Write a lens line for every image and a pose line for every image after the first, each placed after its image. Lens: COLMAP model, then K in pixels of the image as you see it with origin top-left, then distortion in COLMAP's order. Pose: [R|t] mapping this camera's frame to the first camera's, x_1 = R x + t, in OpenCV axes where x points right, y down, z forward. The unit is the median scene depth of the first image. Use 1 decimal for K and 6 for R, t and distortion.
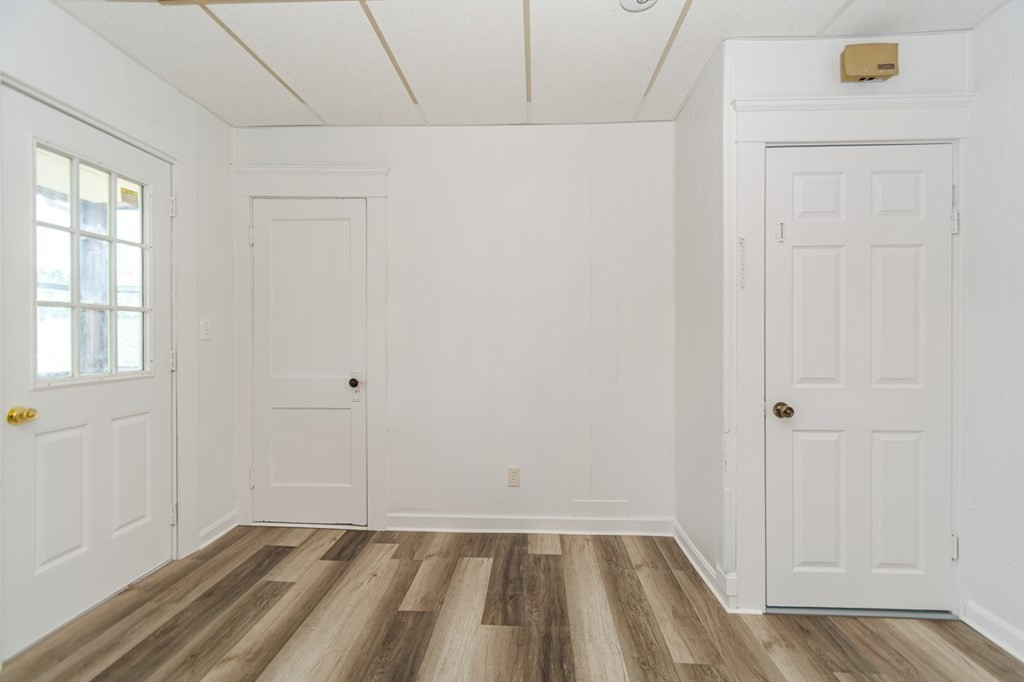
lens RADIAL K [[458.3, 0, 509.3], [0, 458.3, 342.8], [0, 0, 1]] dist [0.009813, -0.000345]
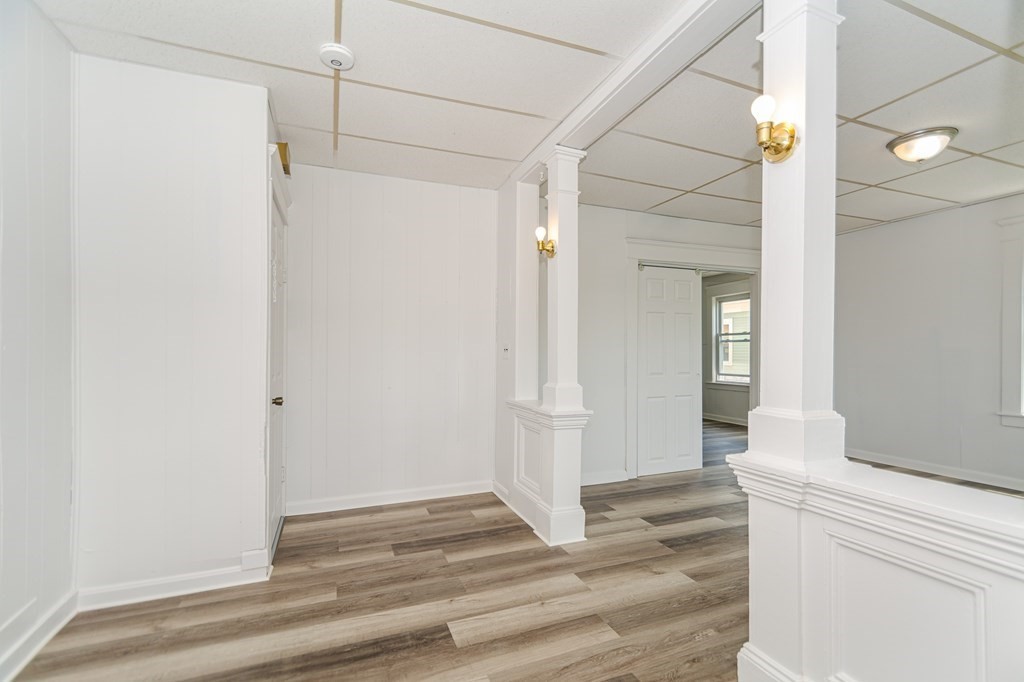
lens RADIAL K [[458.3, 0, 512.0], [0, 458.3, 346.1], [0, 0, 1]] dist [0.009813, -0.000345]
pose [[-0.410018, 0.004211, 0.912068, -1.068057], [0.004361, 0.999987, -0.002657, -0.016199], [-0.912067, 0.002888, -0.410031, 1.116398]]
